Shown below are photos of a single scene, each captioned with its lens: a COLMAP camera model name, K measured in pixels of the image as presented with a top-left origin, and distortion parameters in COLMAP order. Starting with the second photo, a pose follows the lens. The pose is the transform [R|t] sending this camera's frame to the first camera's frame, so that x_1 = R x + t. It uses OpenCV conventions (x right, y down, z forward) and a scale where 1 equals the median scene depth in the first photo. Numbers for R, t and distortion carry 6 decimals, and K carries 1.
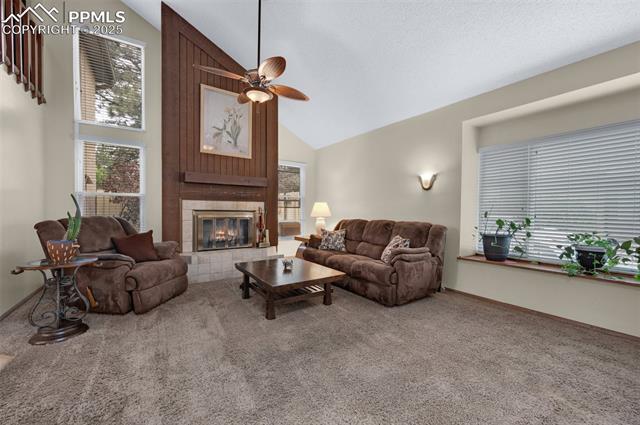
lens RADIAL K [[256.6, 0, 320.2], [0, 256.6, 212.4], [0, 0, 1]] dist [-0.000607, -0.000781]
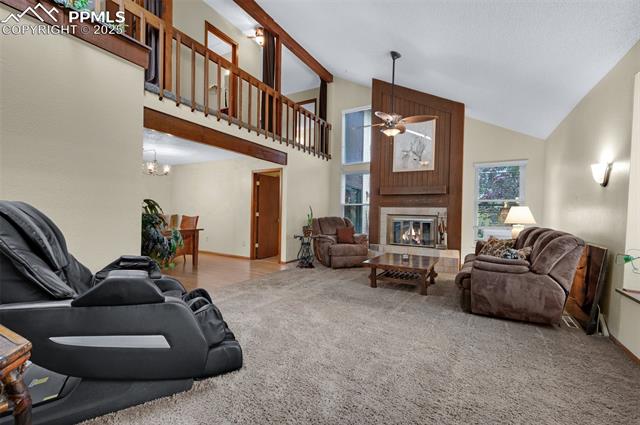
lens RADIAL K [[277.4, 0, 316.8], [0, 277.4, 214.7], [0, 0, 1]] dist [0.002366, 0.000304]
pose [[0.433382, 0.008891, -0.901167, 0.658592], [-0.025468, 0.999673, -0.002385, 0.005689], [0.900851, 0.023984, 0.433466, 0.003740]]
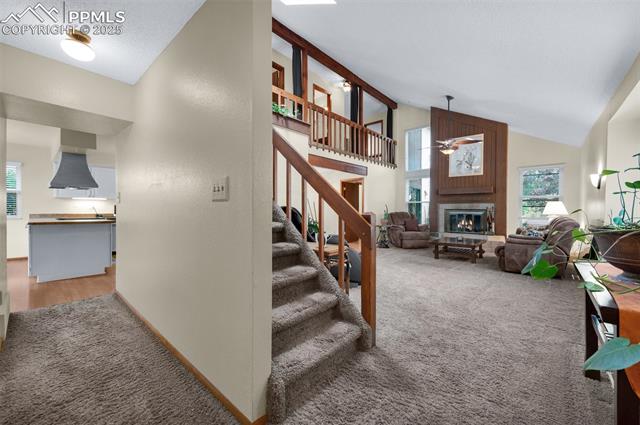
lens RADIAL K [[256.6, 0, 316.5], [0, 256.6, 212.6], [0, 0, 1]] dist [-0.000607, -0.000781]
pose [[0.241171, 0.008387, -0.970446, 1.006239], [-0.007825, 0.999947, 0.006698, 0.008287], [0.970451, 0.005979, 0.241224, -0.312647]]
